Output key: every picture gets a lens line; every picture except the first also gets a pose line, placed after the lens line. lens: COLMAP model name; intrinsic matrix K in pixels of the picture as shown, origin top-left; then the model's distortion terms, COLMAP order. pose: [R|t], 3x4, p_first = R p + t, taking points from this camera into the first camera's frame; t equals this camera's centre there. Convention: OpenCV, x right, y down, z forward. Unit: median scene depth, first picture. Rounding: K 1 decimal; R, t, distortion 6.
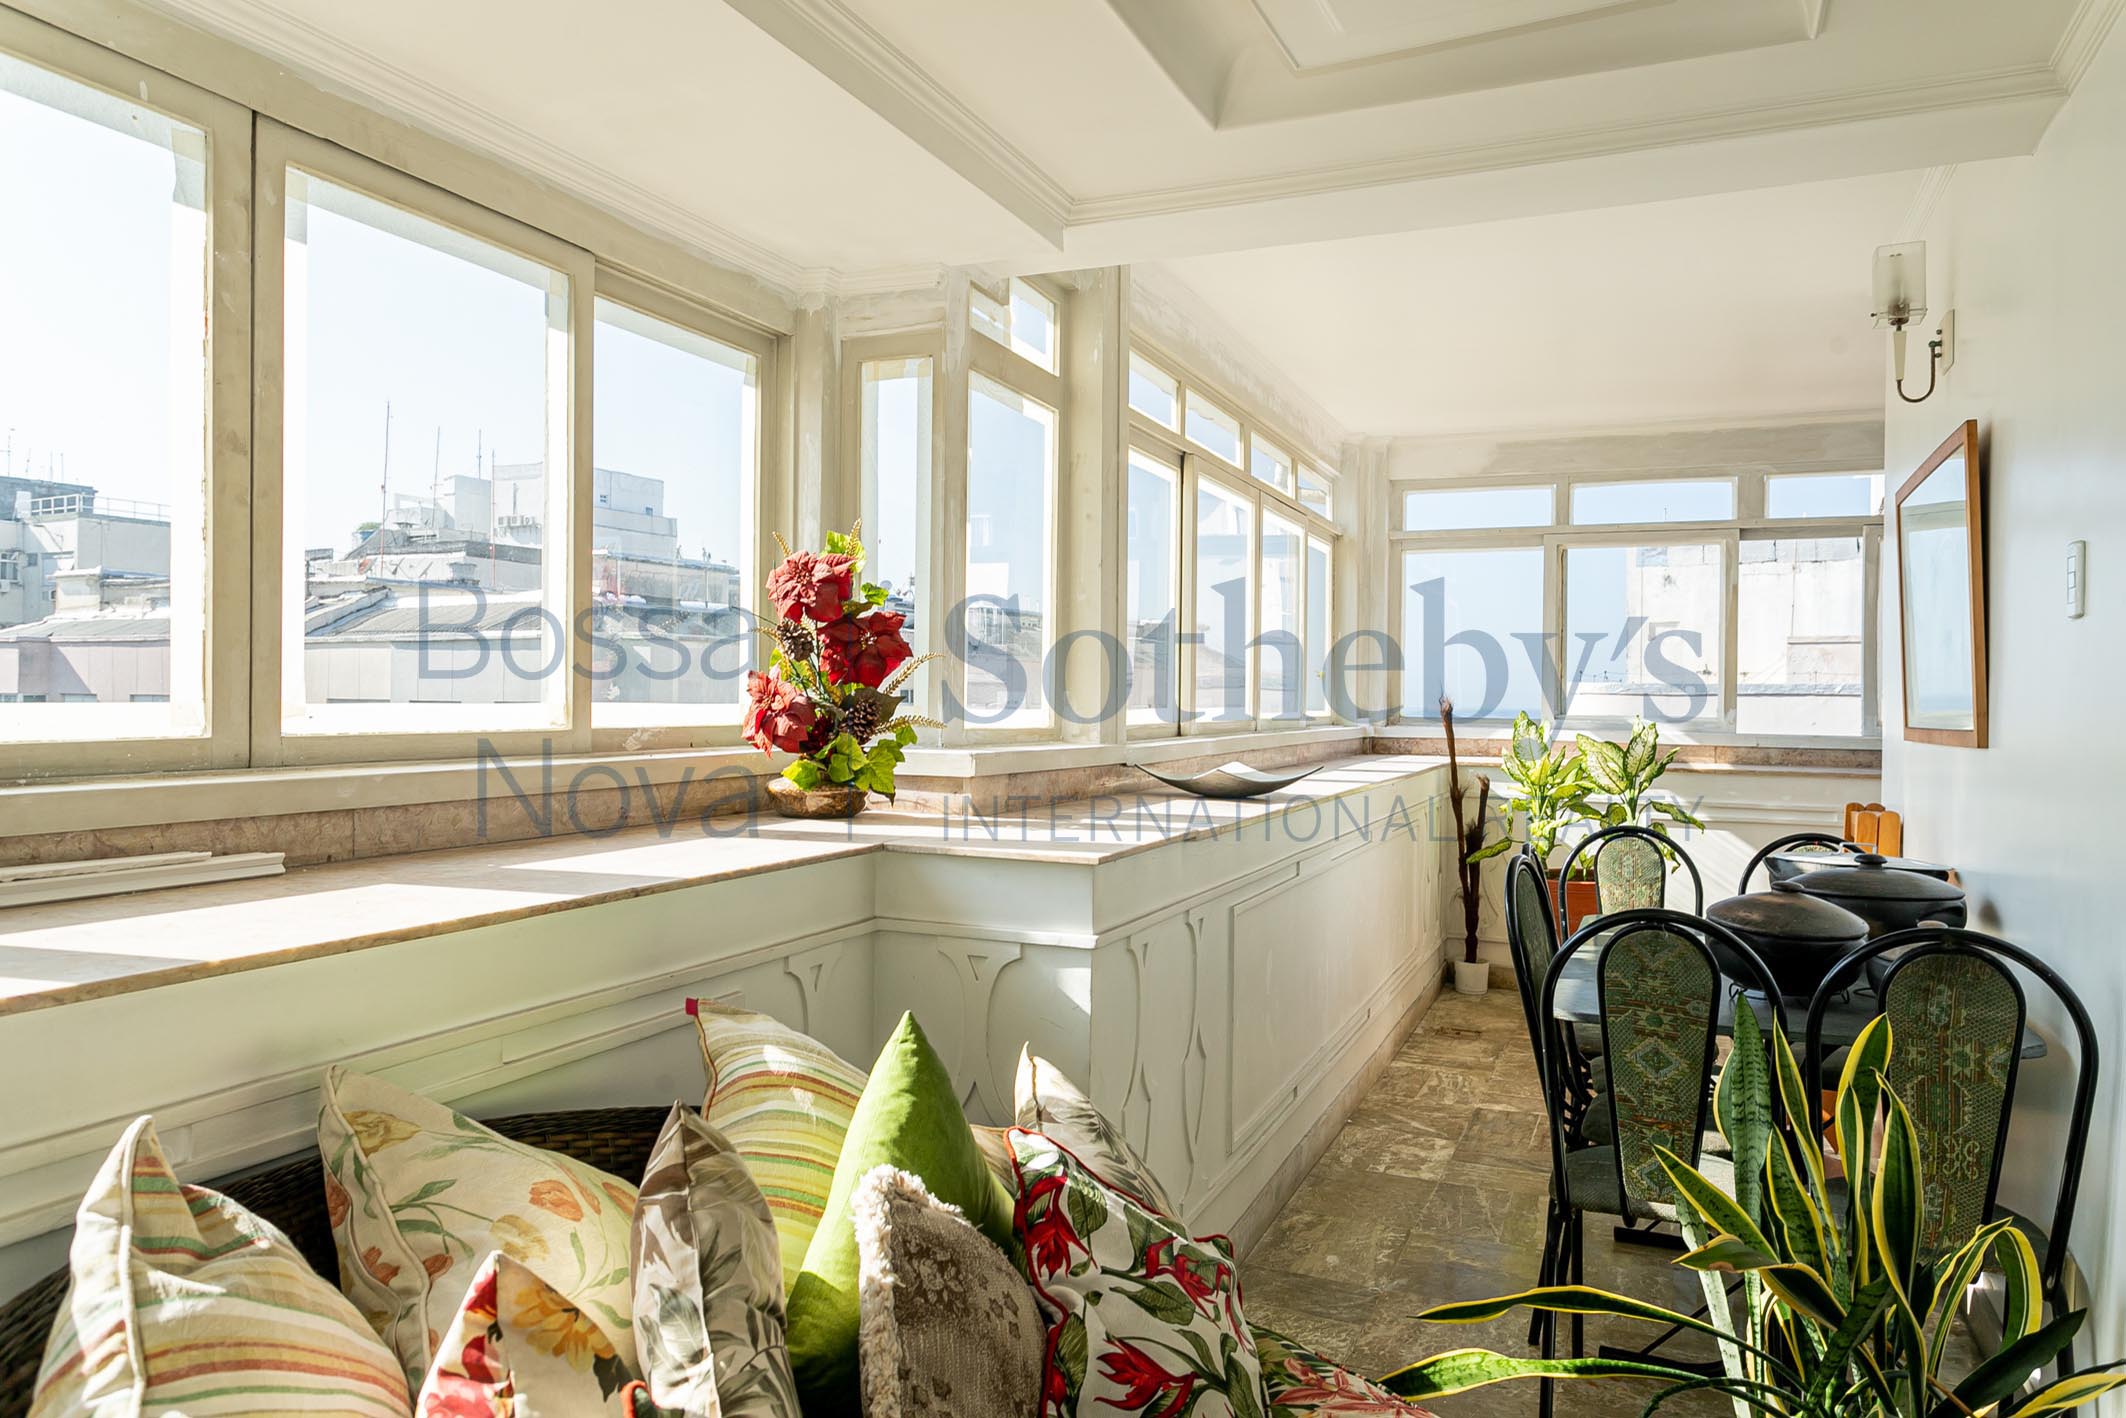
lens RADIAL K [[1427.9, 0, 1063.0], [0, 1427.9, 709.0], [0, 0, 1]] dist [0.000094, -0.000047]
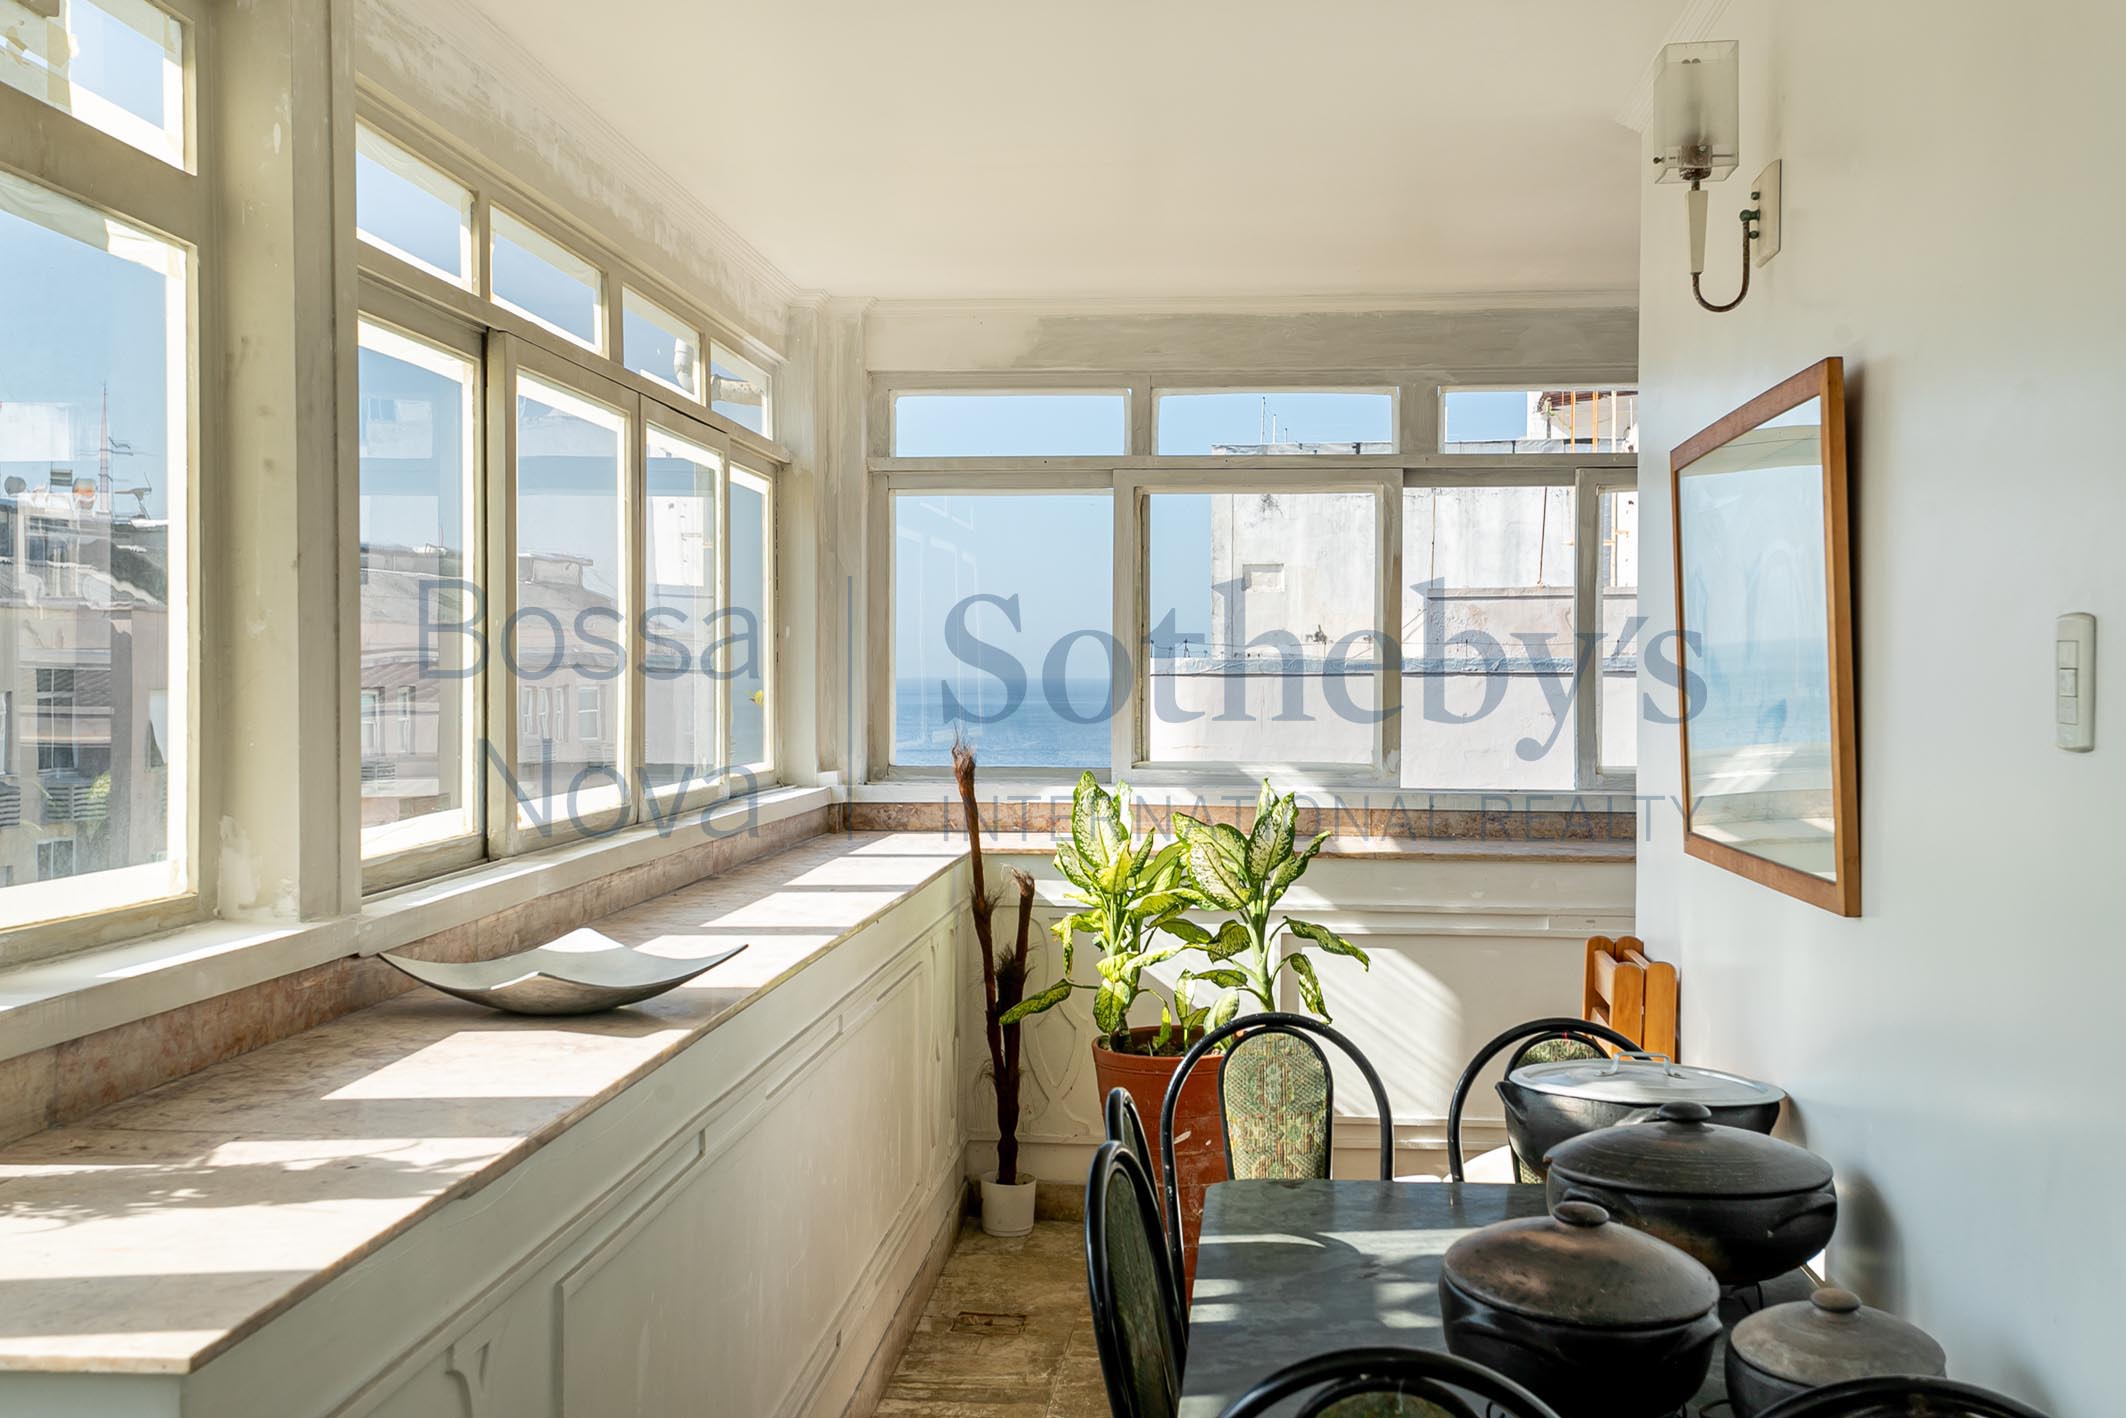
lens RADIAL K [[2196.2, 0, 1063.0], [0, 2196.2, 709.0], [0, 0, 1]] dist [0.052394, 0.018987]
pose [[0.952129, -0.012326, 0.305447, 0.028766], [0.008380, 0.999864, 0.014227, -0.037863], [-0.305580, -0.010986, 0.952103, 0.118474]]
